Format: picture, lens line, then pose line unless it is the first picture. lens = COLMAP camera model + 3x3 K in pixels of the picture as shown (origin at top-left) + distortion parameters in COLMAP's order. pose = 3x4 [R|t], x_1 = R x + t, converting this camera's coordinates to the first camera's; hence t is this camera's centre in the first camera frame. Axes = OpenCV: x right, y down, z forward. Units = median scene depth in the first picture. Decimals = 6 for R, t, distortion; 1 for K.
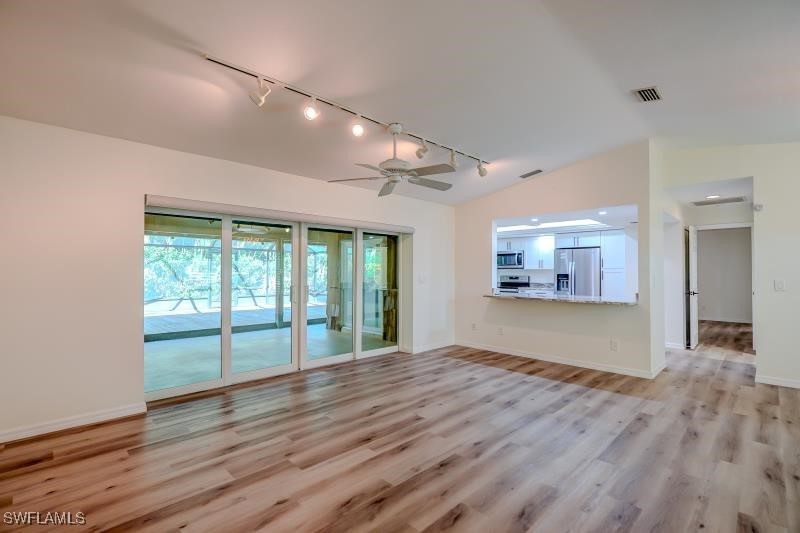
lens RADIAL K [[372.7, 0, 409.6], [0, 372.7, 264.3], [0, 0, 1]] dist [-0.013543, 0.001476]
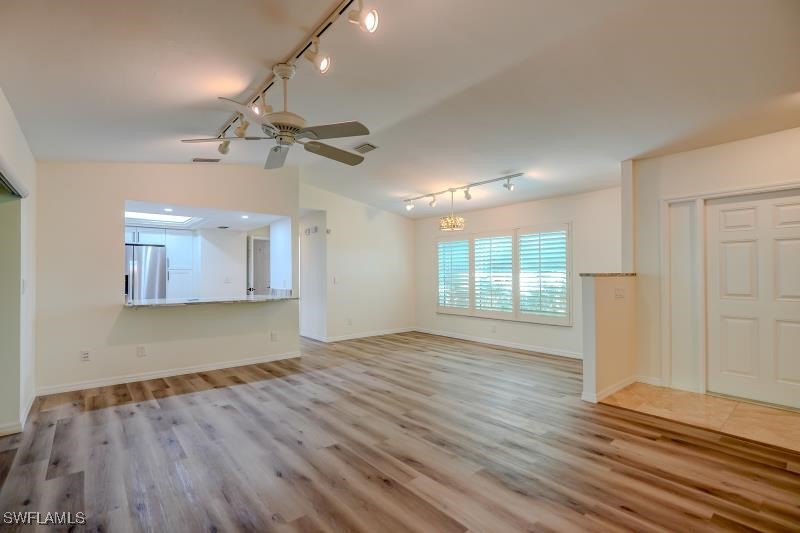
lens RADIAL K [[356.3, 0, 394.0], [0, 356.3, 271.2], [0, 0, 1]] dist [-0.014646, 0.000056]
pose [[0.112129, -0.000109, 0.993694, -0.511003], [-0.020264, 0.999792, 0.002396, 0.006459], [-0.993487, -0.020404, 0.112103, 0.527683]]
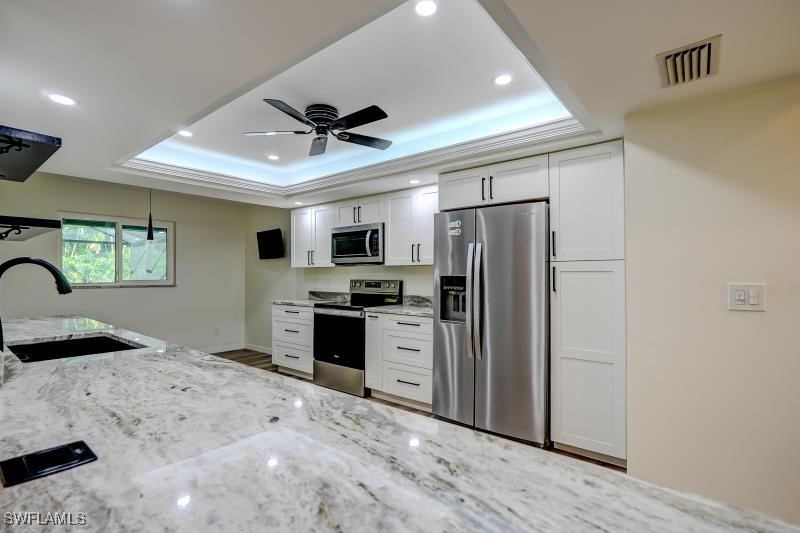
lens RADIAL K [[381.5, 0, 398.7], [0, 381.5, 270.7], [0, 0, 1]] dist [-0.017970, 0.000987]
pose [[0.996998, -0.001406, 0.077409, 0.563026], [0.000366, 0.999909, 0.013457, 0.026093], [-0.077421, -0.013389, 0.996909, 1.067003]]
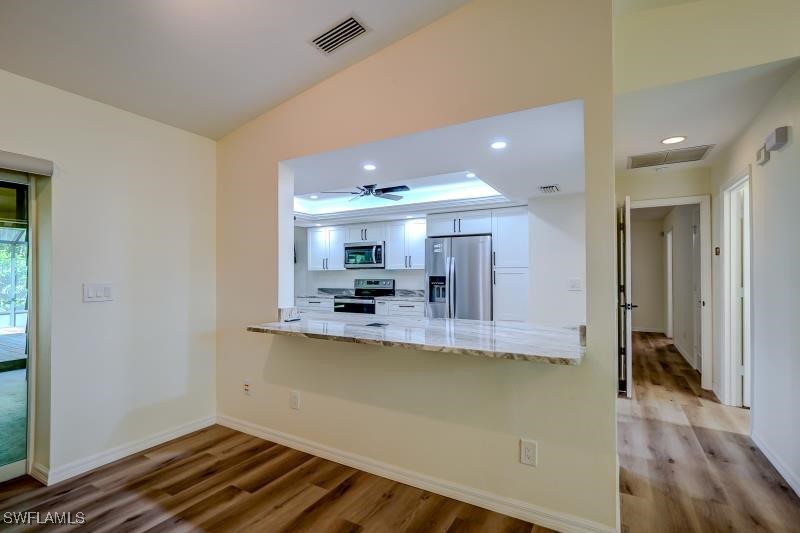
lens RADIAL K [[381.5, 0, 398.7], [0, 381.5, 270.7], [0, 0, 1]] dist [-0.017970, 0.000987]
pose [[0.970851, -0.002545, 0.239670, 0.327028], [-0.000045, 0.999942, 0.010800, 0.015836], [-0.239683, -0.010496, 0.970794, 0.652757]]
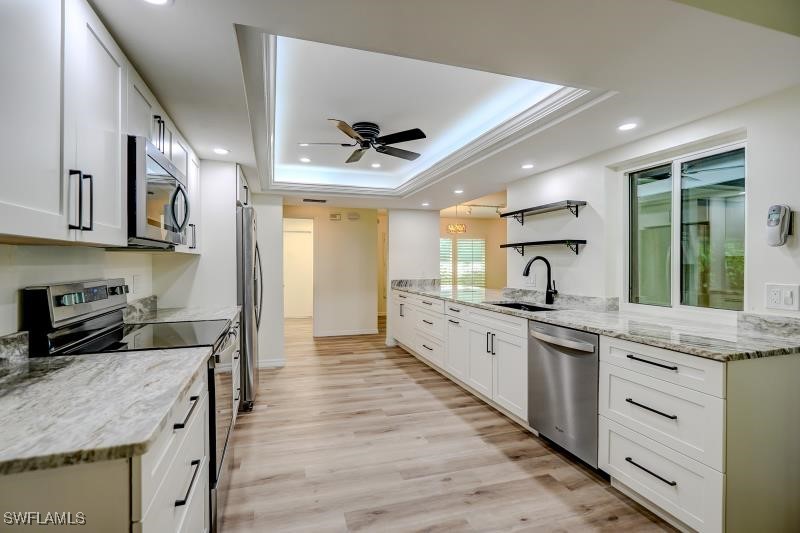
lens RADIAL K [[381.5, 0, 398.7], [0, 381.5, 270.7], [0, 0, 1]] dist [-0.017970, 0.000987]
pose [[-0.881018, -0.013142, 0.472900, 0.106246], [-0.013601, 0.999904, 0.002448, 0.045550], [-0.472887, -0.004275, -0.881113, 2.249807]]
